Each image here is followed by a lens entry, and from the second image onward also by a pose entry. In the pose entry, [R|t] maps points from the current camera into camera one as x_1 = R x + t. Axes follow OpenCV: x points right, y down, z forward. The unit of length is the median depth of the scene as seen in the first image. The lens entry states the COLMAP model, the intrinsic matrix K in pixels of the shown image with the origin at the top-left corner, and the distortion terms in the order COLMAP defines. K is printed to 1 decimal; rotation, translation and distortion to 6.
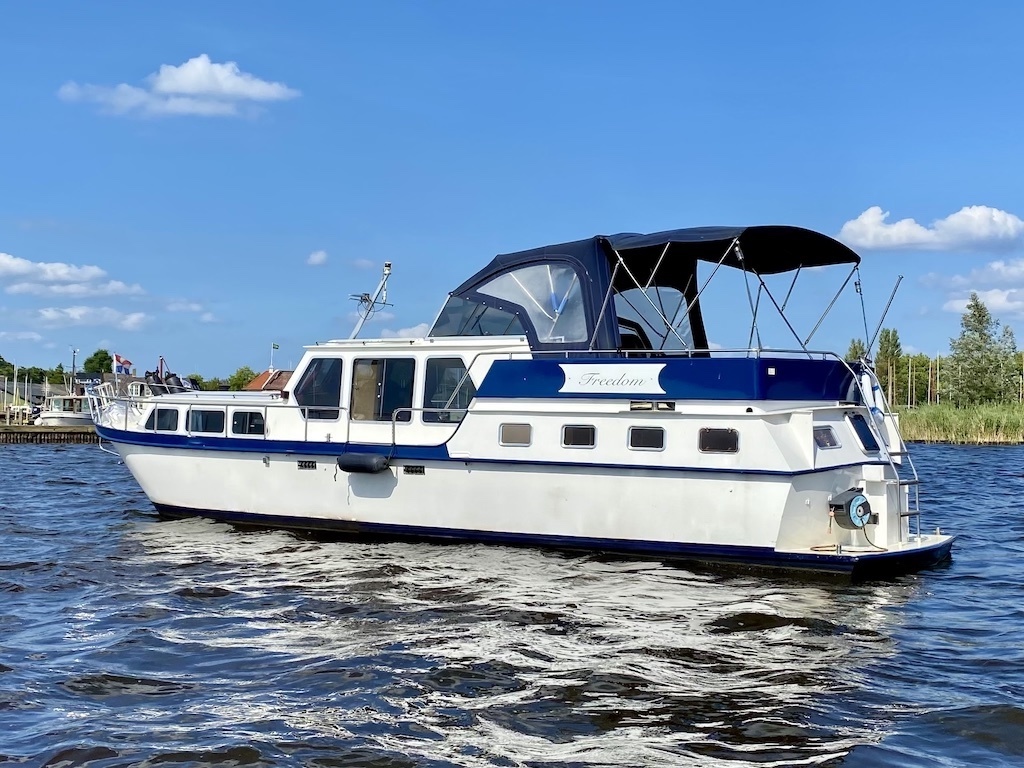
lens RADIAL K [[1306.2, 0, 509.0], [0, 1306.2, 379.3], [0, 0, 1]] dist [0.014396, 0.000000]
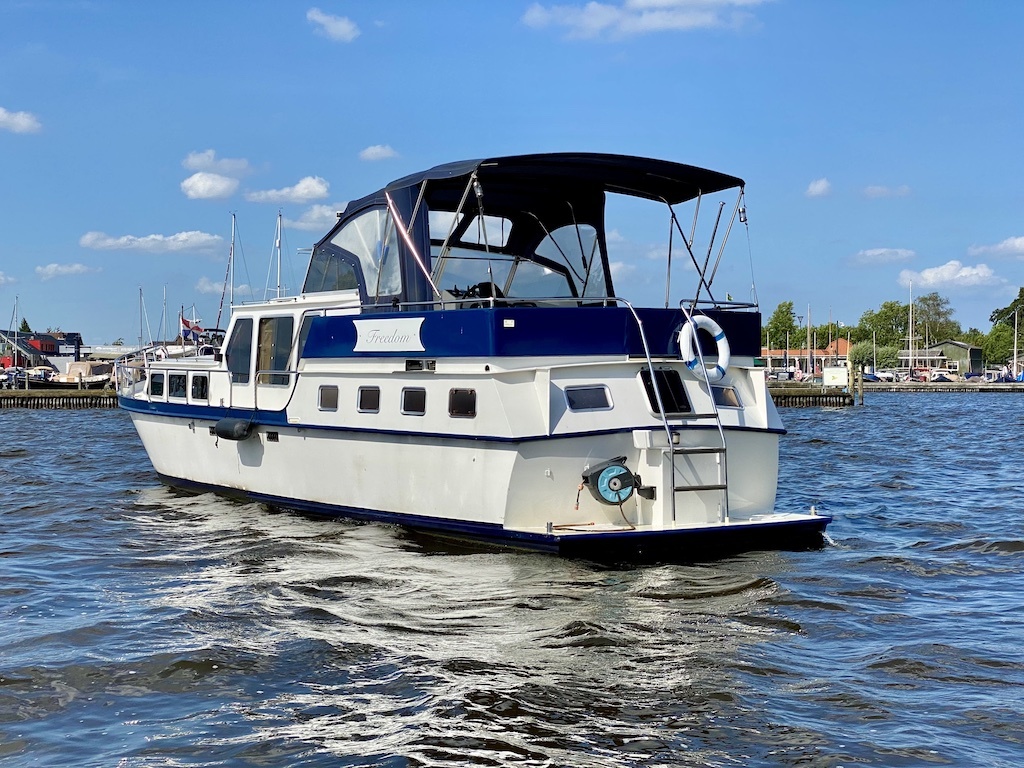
lens RADIAL K [[1550.3, 0, 517.7], [0, 1550.3, 388.8], [0, 0, 1]] dist [0.005022, 0.000000]
pose [[0.929820, -0.011413, -0.367837, 0.524824], [0.024520, 0.999219, 0.030978, 0.005122], [0.367197, -0.037824, 0.929374, 0.034138]]
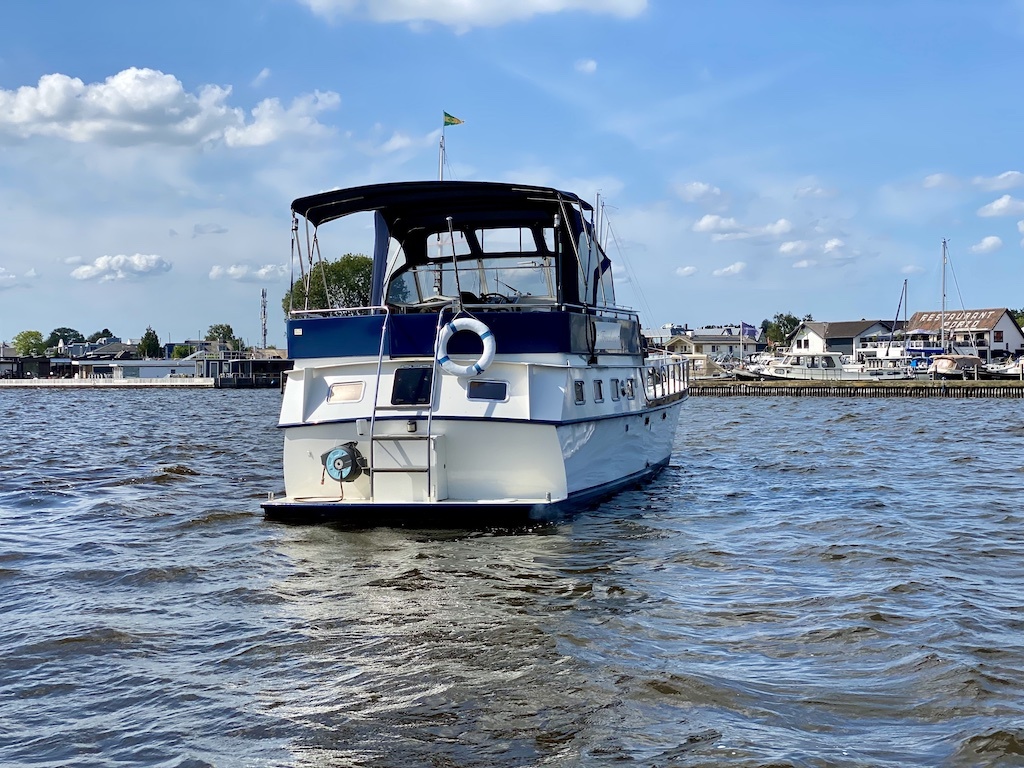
lens RADIAL K [[1550.3, 0, 511.3], [0, 1550.3, 384.9], [0, 0, 1]] dist [0.005022, 0.000000]
pose [[0.535606, -0.011036, -0.844396, 1.218434], [0.041838, 0.999033, 0.013482, 0.026017], [0.843431, -0.042549, 0.535550, 0.426597]]
